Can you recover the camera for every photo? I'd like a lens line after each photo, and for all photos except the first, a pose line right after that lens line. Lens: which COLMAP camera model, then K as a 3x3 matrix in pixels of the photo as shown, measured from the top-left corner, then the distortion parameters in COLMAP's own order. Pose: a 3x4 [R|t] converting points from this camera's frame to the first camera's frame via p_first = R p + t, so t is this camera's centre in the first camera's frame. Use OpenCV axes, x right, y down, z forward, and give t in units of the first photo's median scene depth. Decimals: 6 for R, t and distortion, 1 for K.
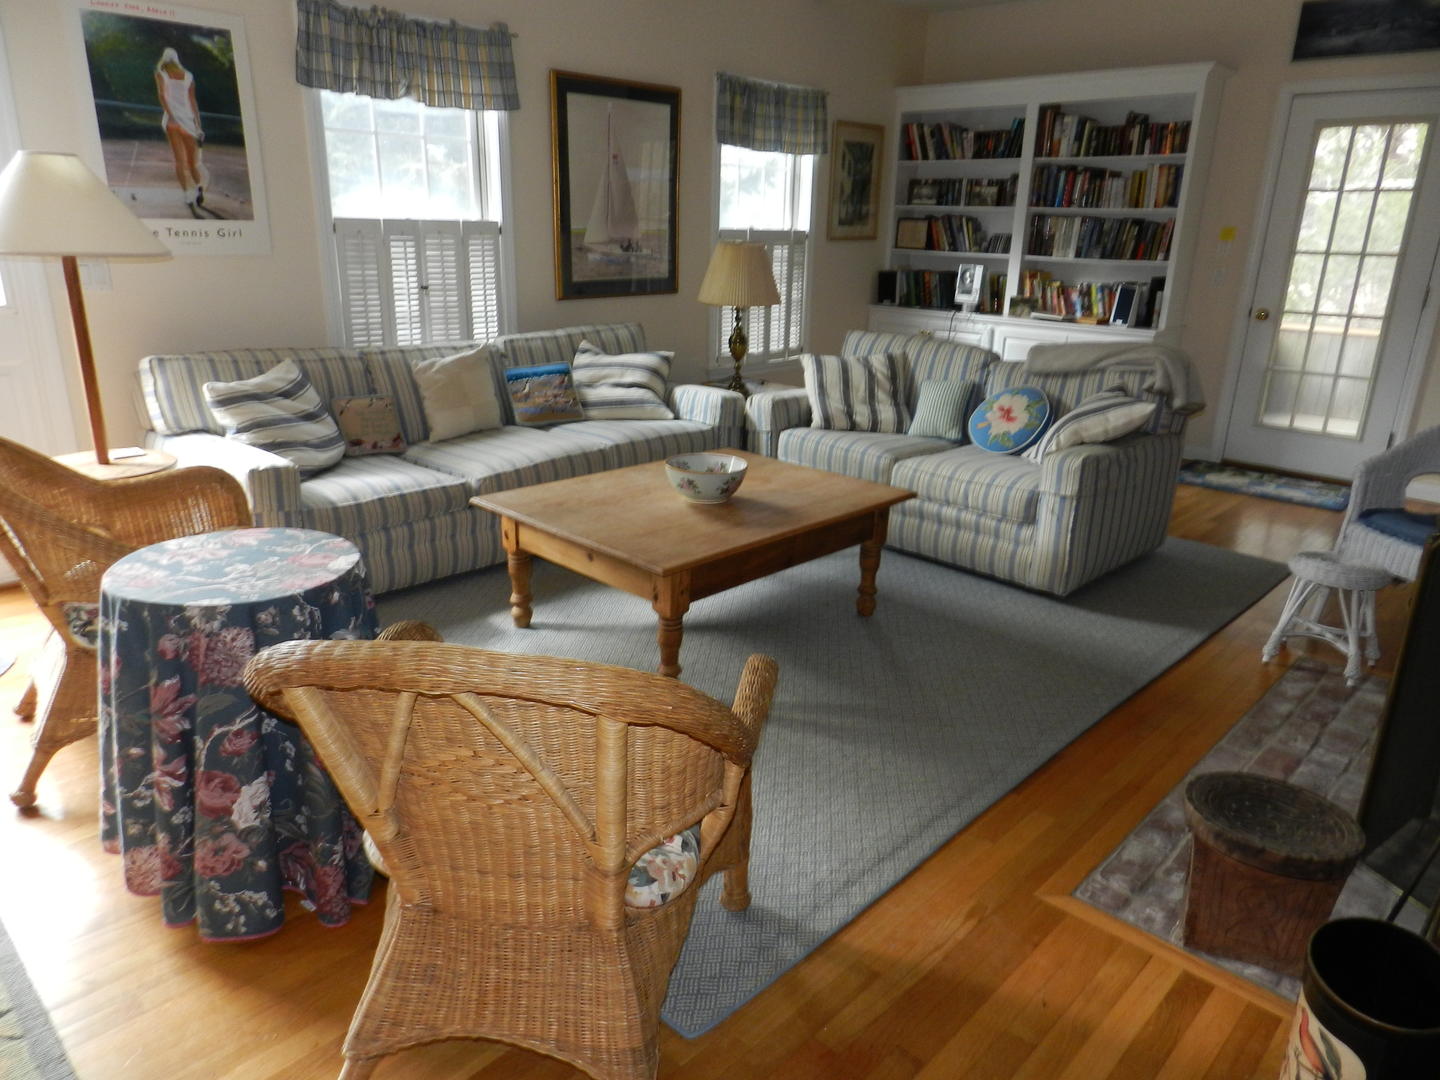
lens RADIAL K [[969.0, 0, 721.2], [0, 969.0, 541.2], [0, 0, 1]] dist [0.004034, -0.001945]
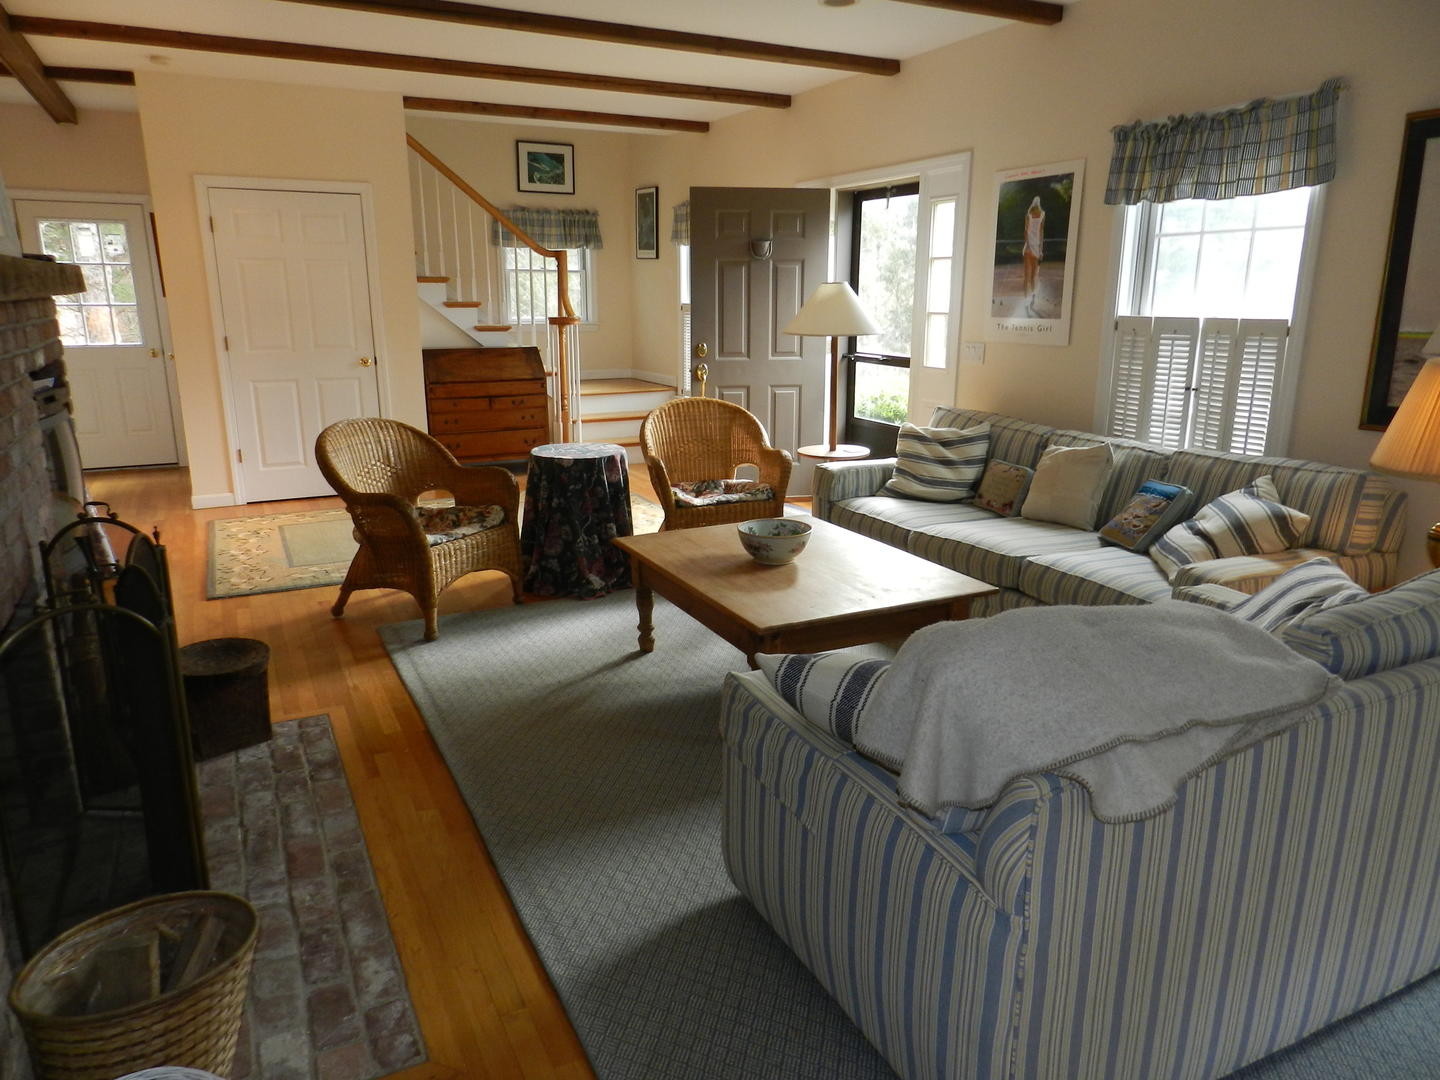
lens RADIAL K [[969.0, 0, 719.7], [0, 969.0, 542.3], [0, 0, 1]] dist [0.004034, -0.001945]
pose [[-0.327437, 0.210955, -0.921023, 0.897183], [-0.301794, 0.900350, 0.313512, -0.344396], [0.895380, 0.380615, -0.231143, 1.047307]]
